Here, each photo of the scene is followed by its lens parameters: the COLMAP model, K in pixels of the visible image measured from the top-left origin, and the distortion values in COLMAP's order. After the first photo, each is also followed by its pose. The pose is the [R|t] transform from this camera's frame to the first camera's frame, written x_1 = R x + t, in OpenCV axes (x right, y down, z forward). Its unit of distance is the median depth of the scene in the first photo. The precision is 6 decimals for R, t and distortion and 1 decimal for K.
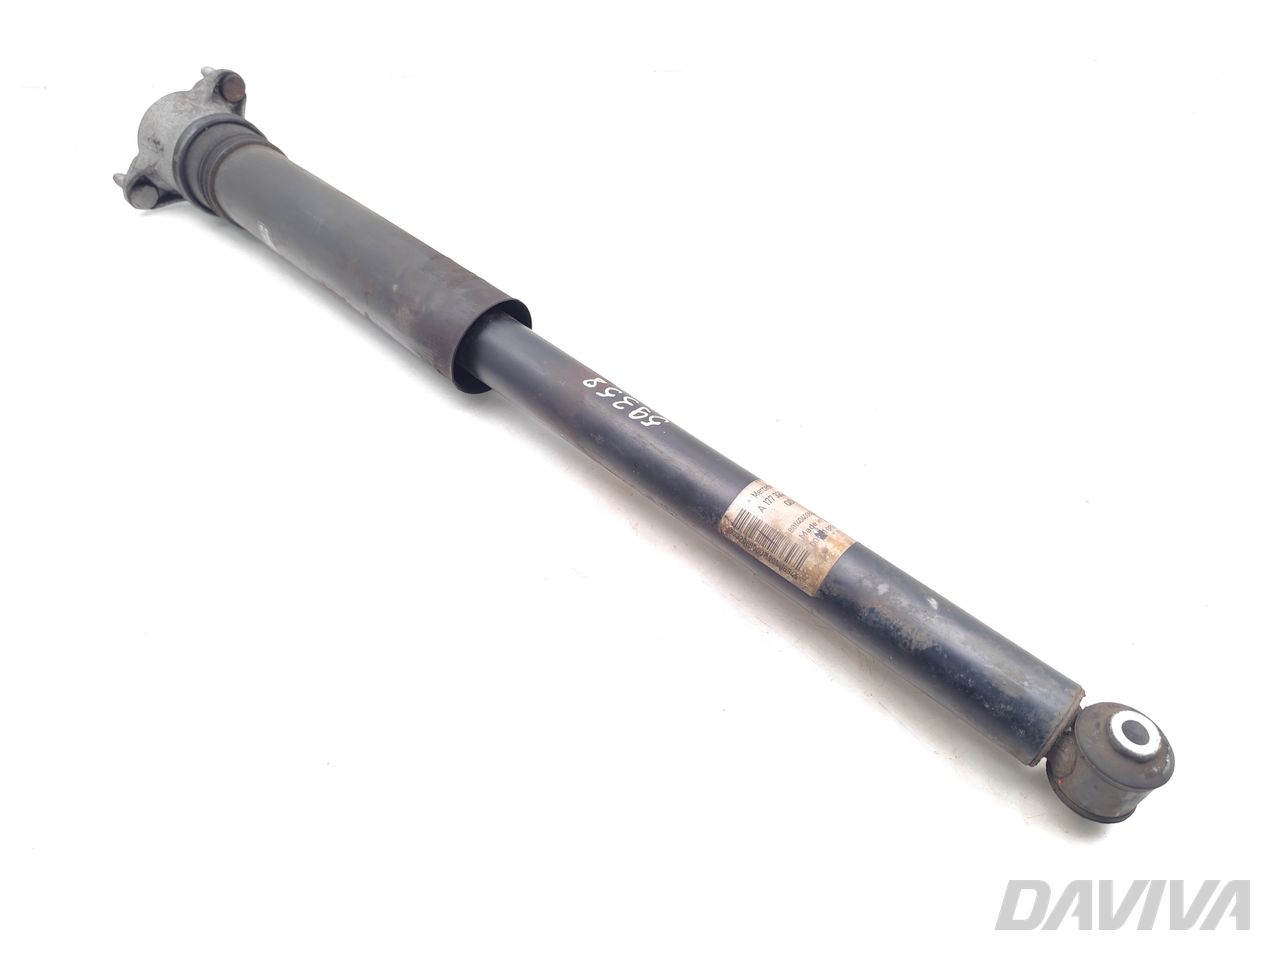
lens RADIAL K [[857.4, 0, 640.0], [0, 857.4, 480.0], [0, 0, 1]] dist [0.000079, -0.001814]
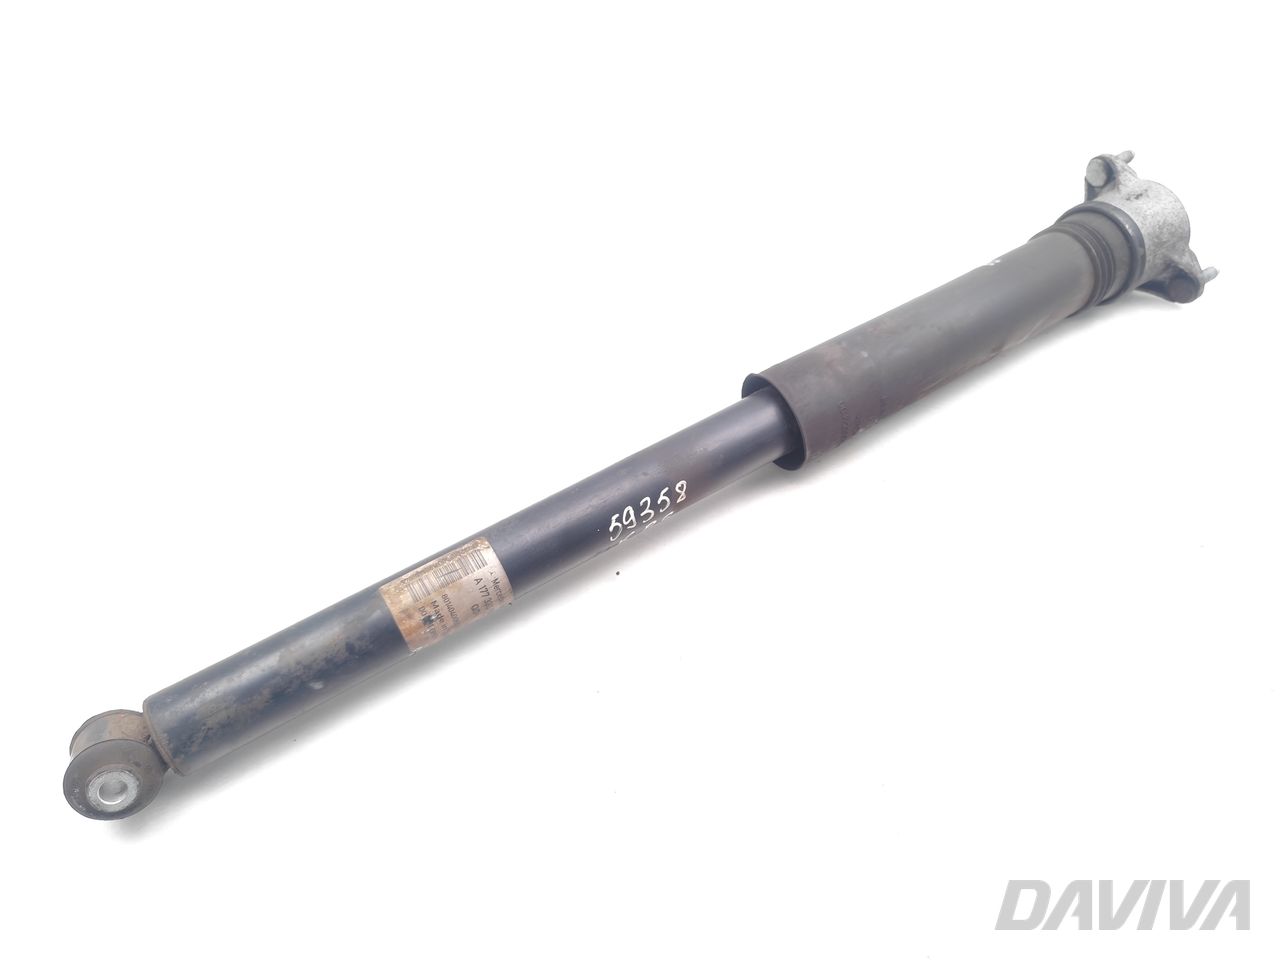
lens RADIAL K [[857.4, 0, 640.0], [0, 857.4, 480.0], [0, 0, 1]] dist [0.000079, -0.001814]
pose [[-0.383968, 0.920904, -0.067119, 0.021891], [-0.908405, -0.363731, 0.206155, -0.282834], [0.165436, 0.140129, 0.976215, 0.001567]]
